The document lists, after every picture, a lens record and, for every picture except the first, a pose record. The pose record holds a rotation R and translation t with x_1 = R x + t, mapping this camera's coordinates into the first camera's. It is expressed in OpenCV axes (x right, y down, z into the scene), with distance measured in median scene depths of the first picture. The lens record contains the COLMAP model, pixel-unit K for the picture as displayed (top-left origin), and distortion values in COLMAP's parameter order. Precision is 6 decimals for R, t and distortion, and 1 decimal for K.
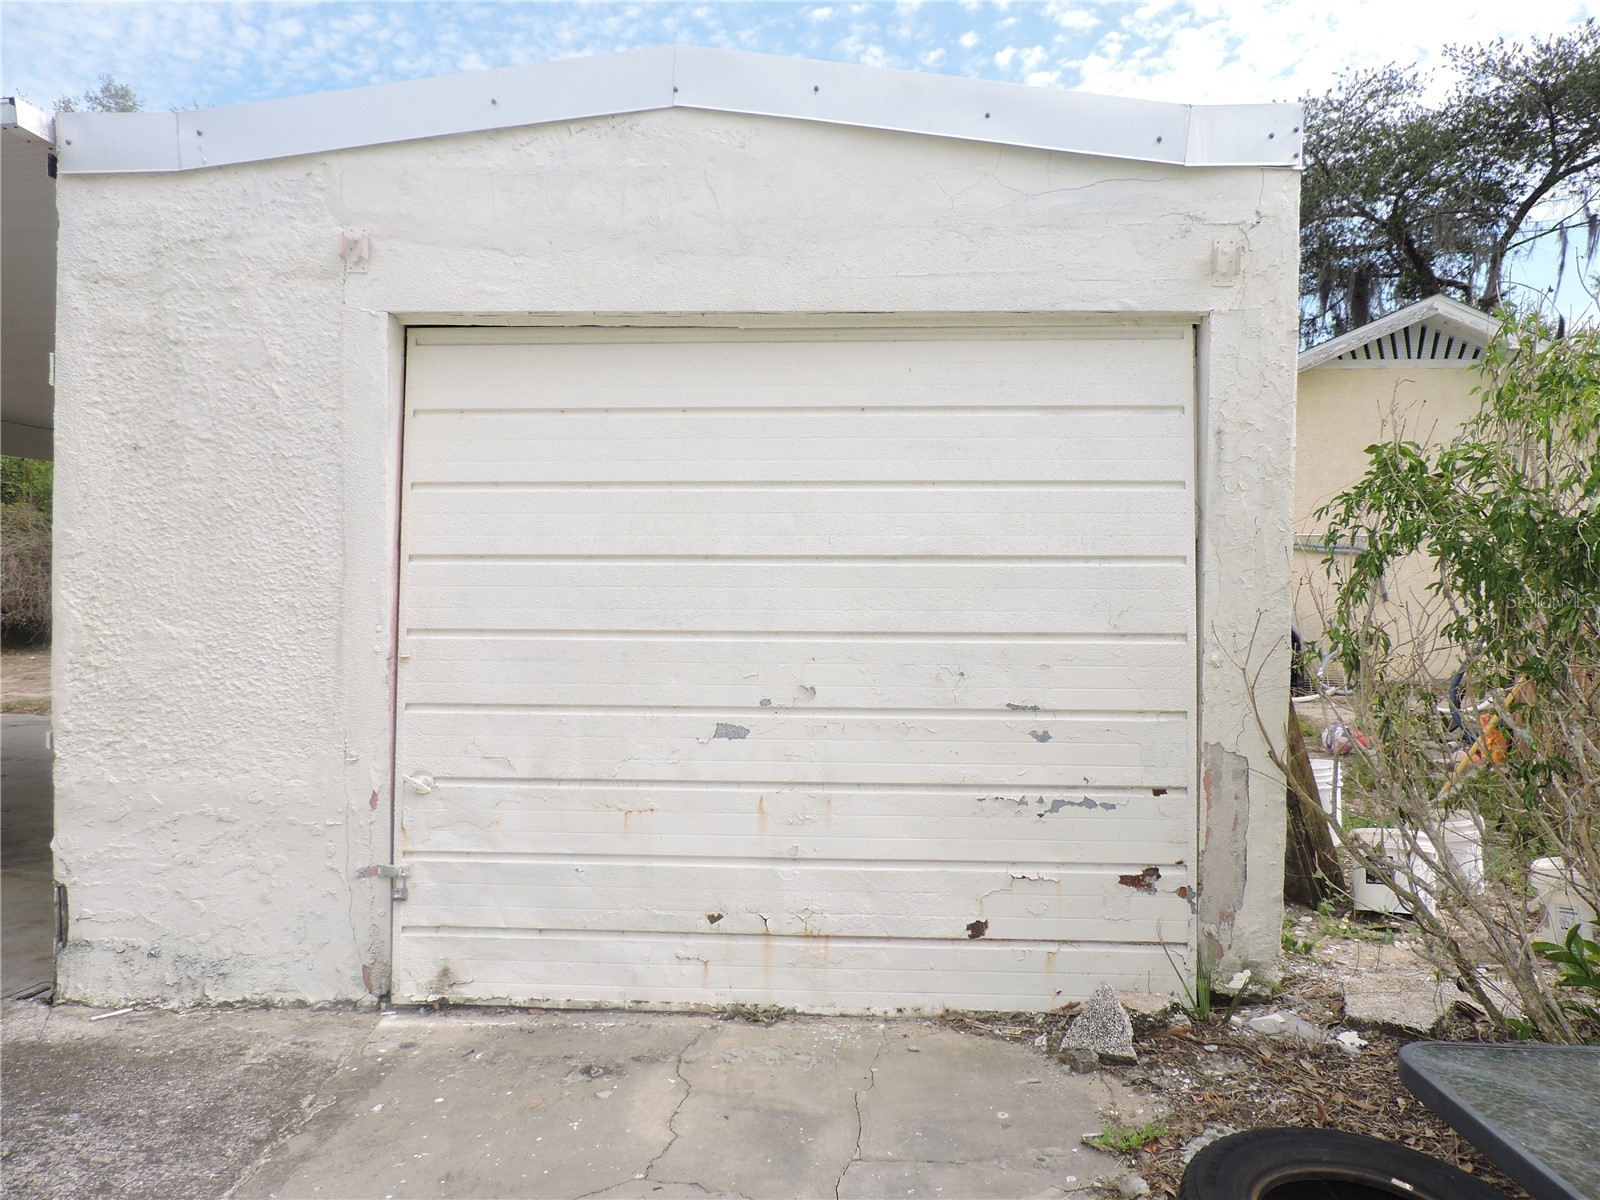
lens RADIAL K [[1148.3, 0, 799.0], [0, 1148.3, 598.4], [0, 0, 1]] dist [-0.022682, 0.005452]
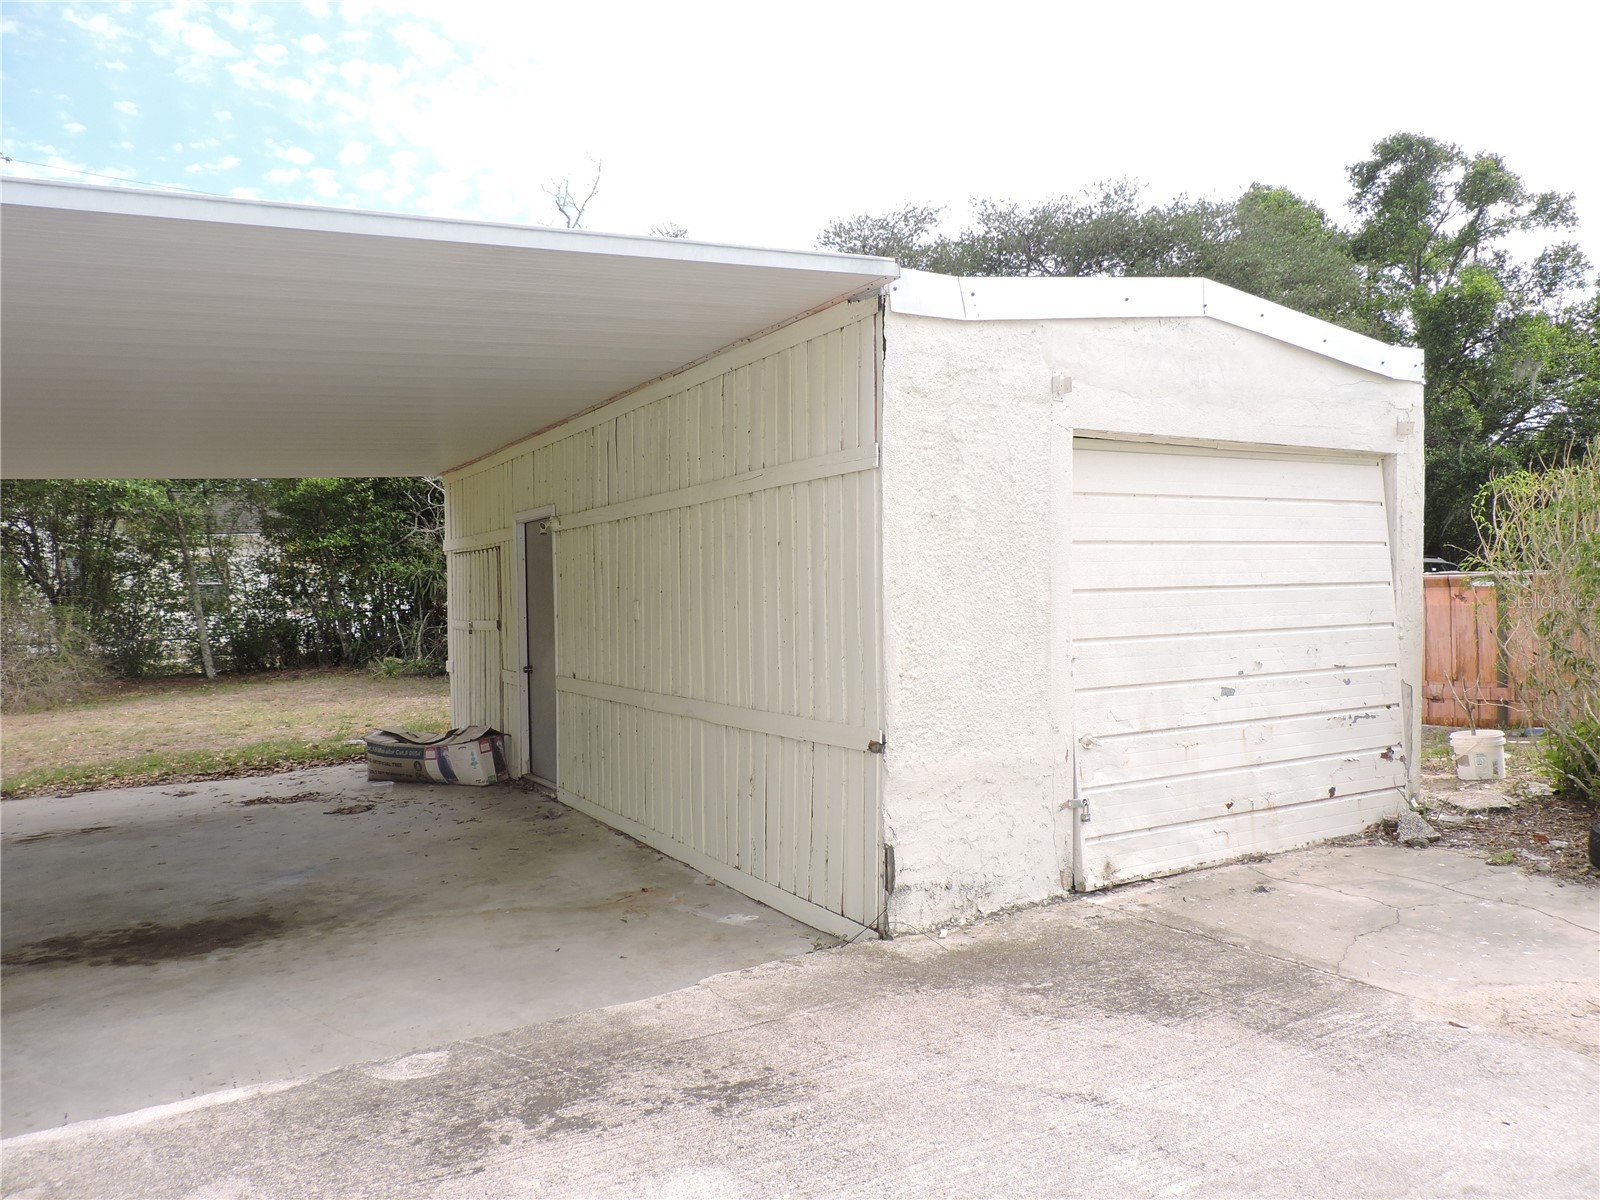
lens RADIAL K [[1148.3, 0, 809.4], [0, 1148.3, 598.7], [0, 0, 1]] dist [-0.022682, 0.005452]
pose [[0.846126, -0.026084, 0.532345, -1.447003], [0.039605, 0.999117, -0.013994, -0.019227], [-0.531510, 0.032924, 0.846412, -0.082417]]
